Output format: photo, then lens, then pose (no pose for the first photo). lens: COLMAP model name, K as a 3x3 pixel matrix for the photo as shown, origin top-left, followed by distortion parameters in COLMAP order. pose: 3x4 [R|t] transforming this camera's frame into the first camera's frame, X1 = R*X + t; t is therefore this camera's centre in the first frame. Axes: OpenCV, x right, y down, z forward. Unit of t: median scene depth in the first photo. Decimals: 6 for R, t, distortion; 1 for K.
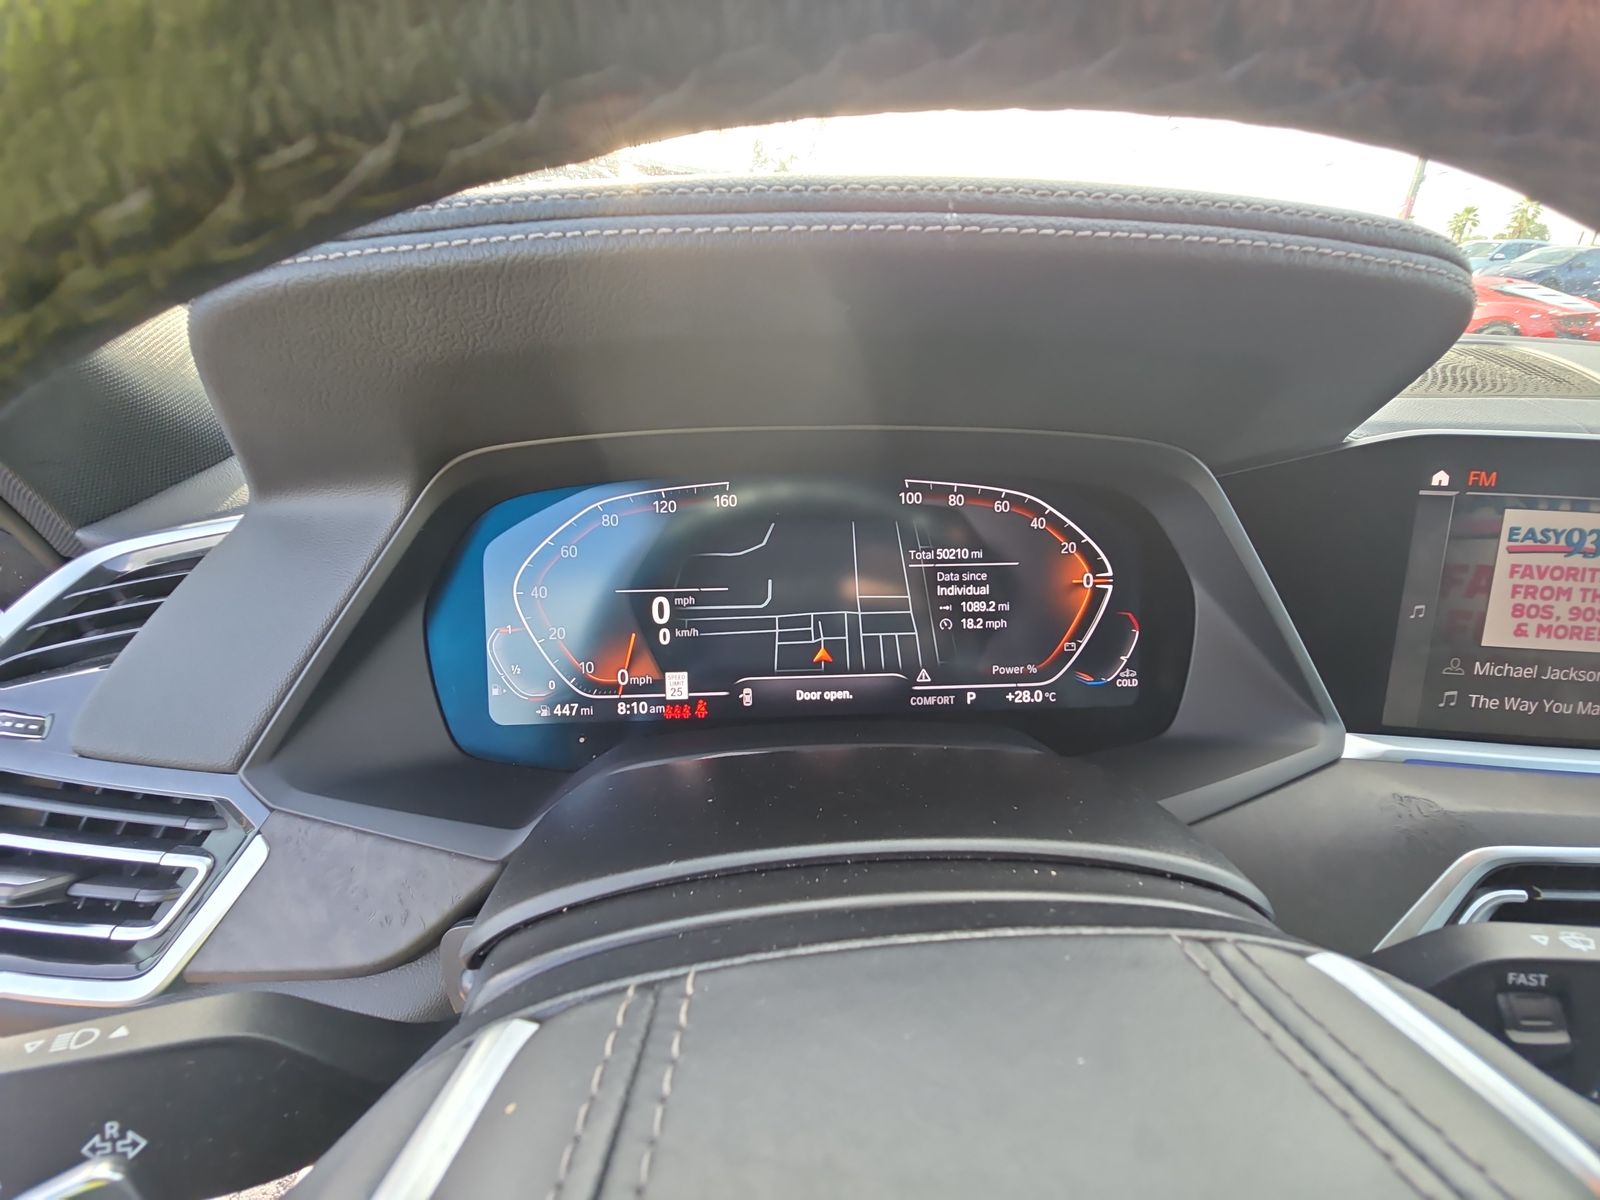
lens RADIAL K [[632.9, 0, 796.9], [0, 632.9, 601.6], [0, 0, 1]] dist [0.000317, -0.001949]
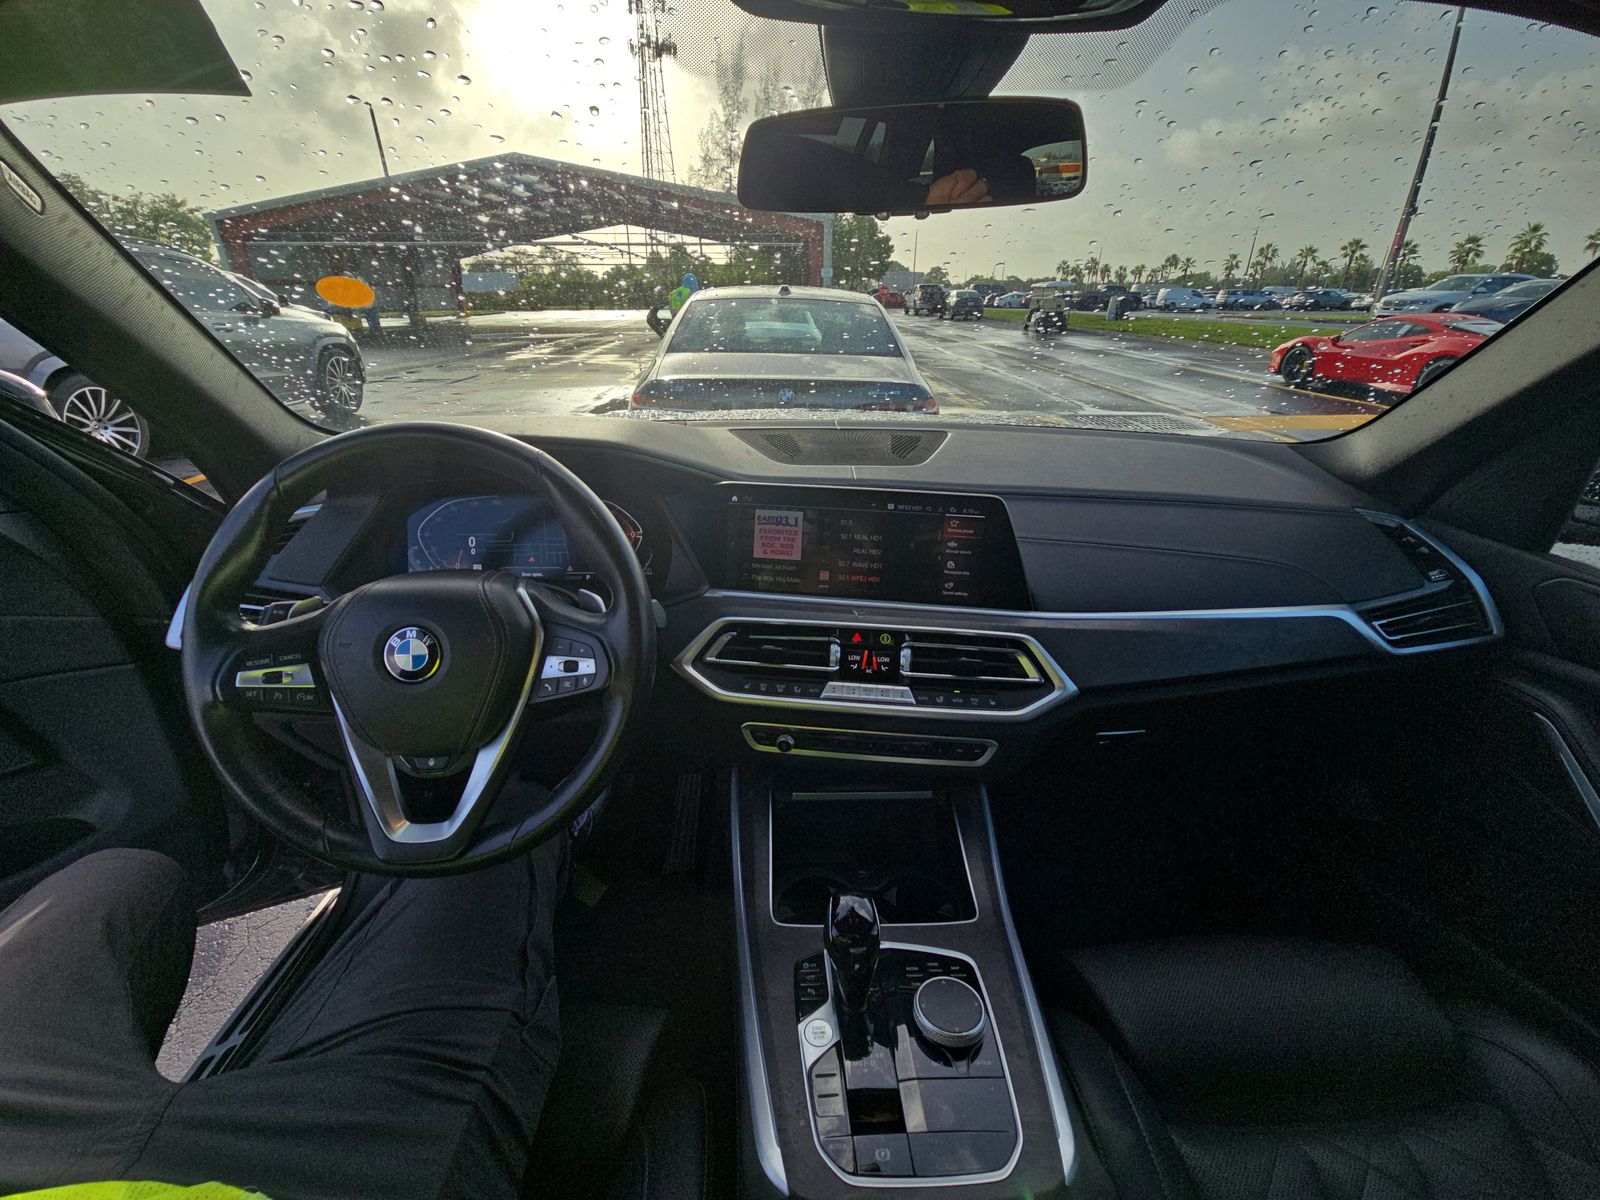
lens RADIAL K [[632.9, 0, 801.2], [0, 632.9, 601.7], [0, 0, 1]] dist [0.000317, -0.001949]
pose [[0.999849, 0.017168, -0.002674, 1.204534], [-0.017227, 0.999572, -0.023626, 0.308064], [0.002267, 0.023668, 0.999717, -1.706749]]
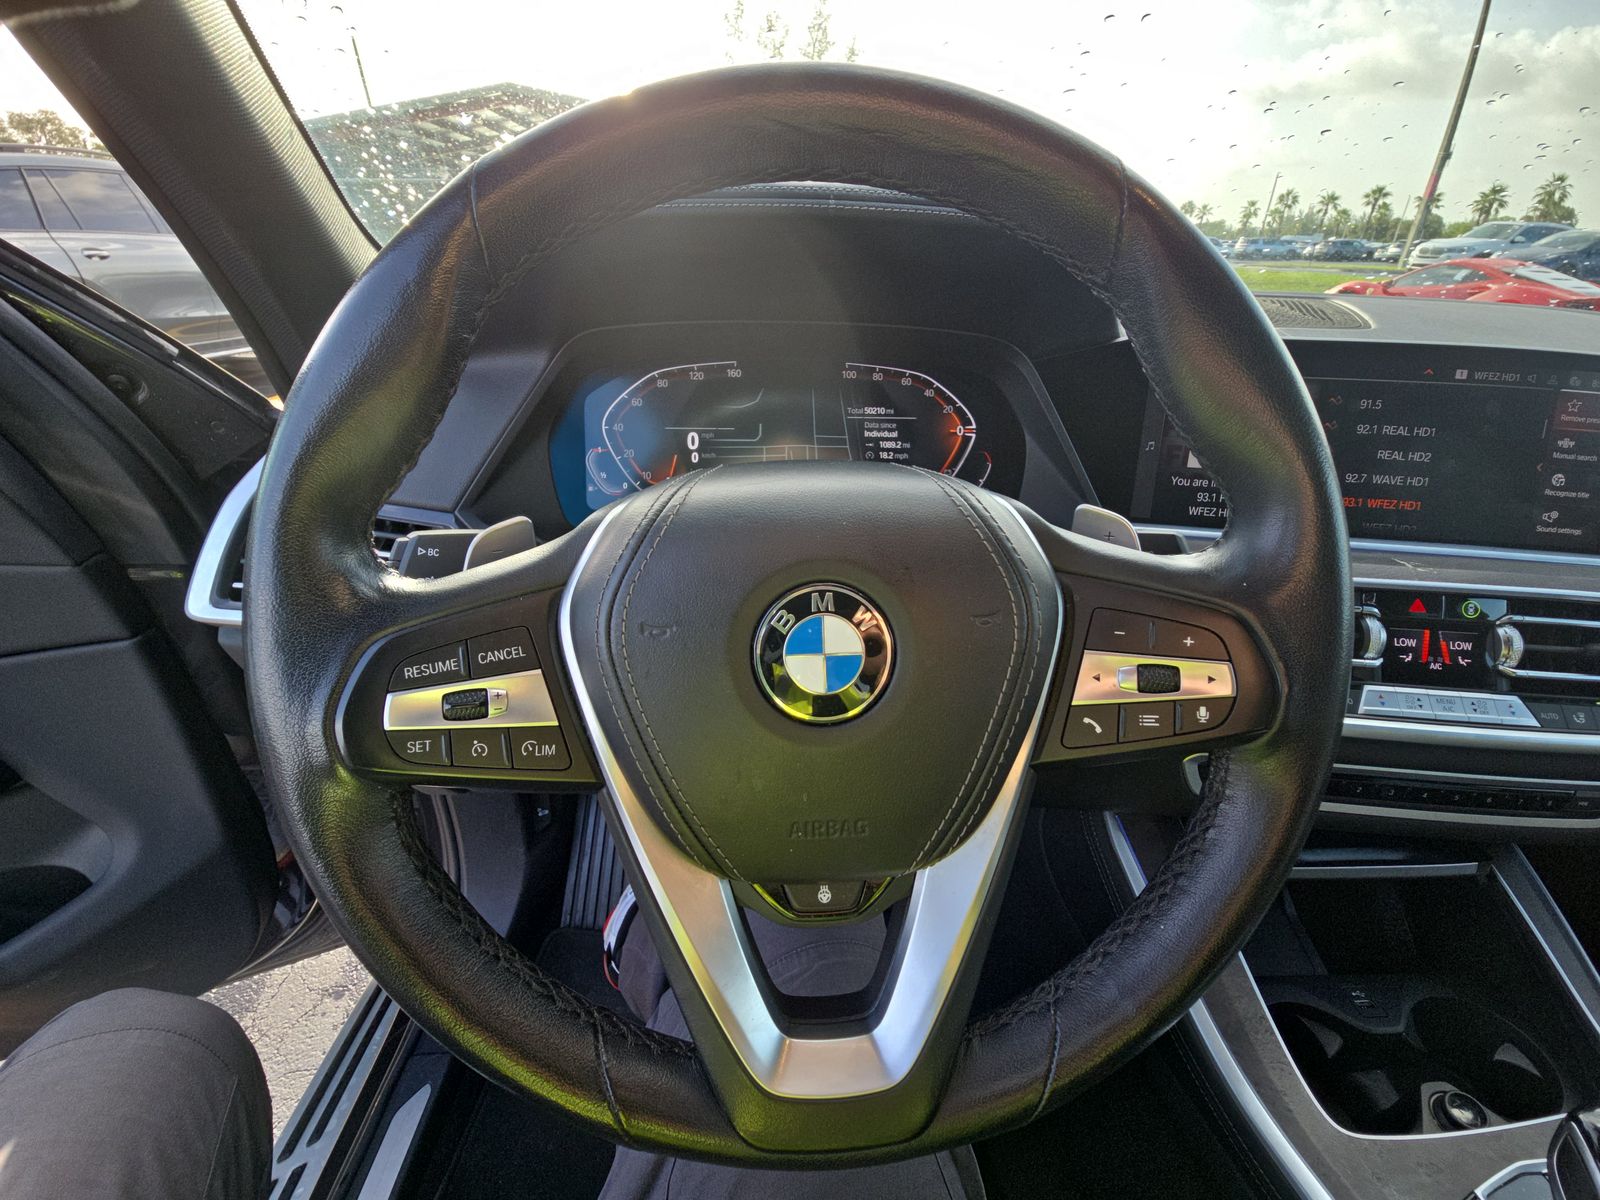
lens RADIAL K [[632.9, 0, 798.9], [0, 632.9, 599.9], [0, 0, 1]] dist [0.000317, -0.001949]
pose [[0.999752, 0.022268, -0.000477, 0.064591], [-0.022234, 0.999046, 0.037577, 0.347842], [0.001313, -0.037557, 0.999294, -0.622937]]
